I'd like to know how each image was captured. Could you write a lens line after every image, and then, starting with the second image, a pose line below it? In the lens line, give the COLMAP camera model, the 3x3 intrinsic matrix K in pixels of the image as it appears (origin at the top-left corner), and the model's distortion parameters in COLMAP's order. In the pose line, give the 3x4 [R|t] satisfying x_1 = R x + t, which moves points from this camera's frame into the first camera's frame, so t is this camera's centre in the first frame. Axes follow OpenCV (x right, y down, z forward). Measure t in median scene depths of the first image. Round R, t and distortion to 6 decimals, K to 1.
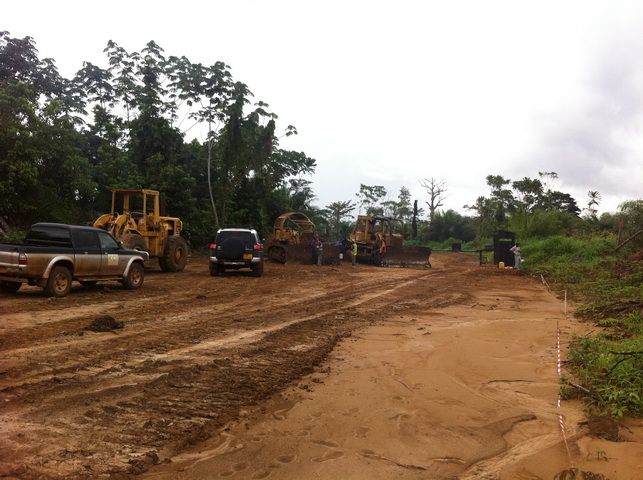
lens RADIAL K [[557.8, 0, 345.3], [0, 557.8, 239.4], [0, 0, 1]] dist [0.077764, -0.003797]
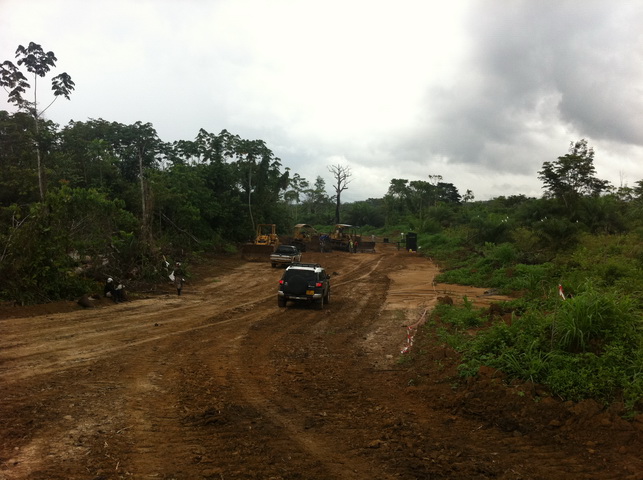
lens RADIAL K [[548.5, 0, 321.5], [0, 548.5, 240.0], [0, 0, 1]] dist [0.345471, -0.216203]
pose [[0.989836, -0.008266, 0.141976, -0.152076], [0.001300, 0.998794, 0.049085, -0.043332], [-0.142210, -0.048402, 0.988652, -0.433962]]
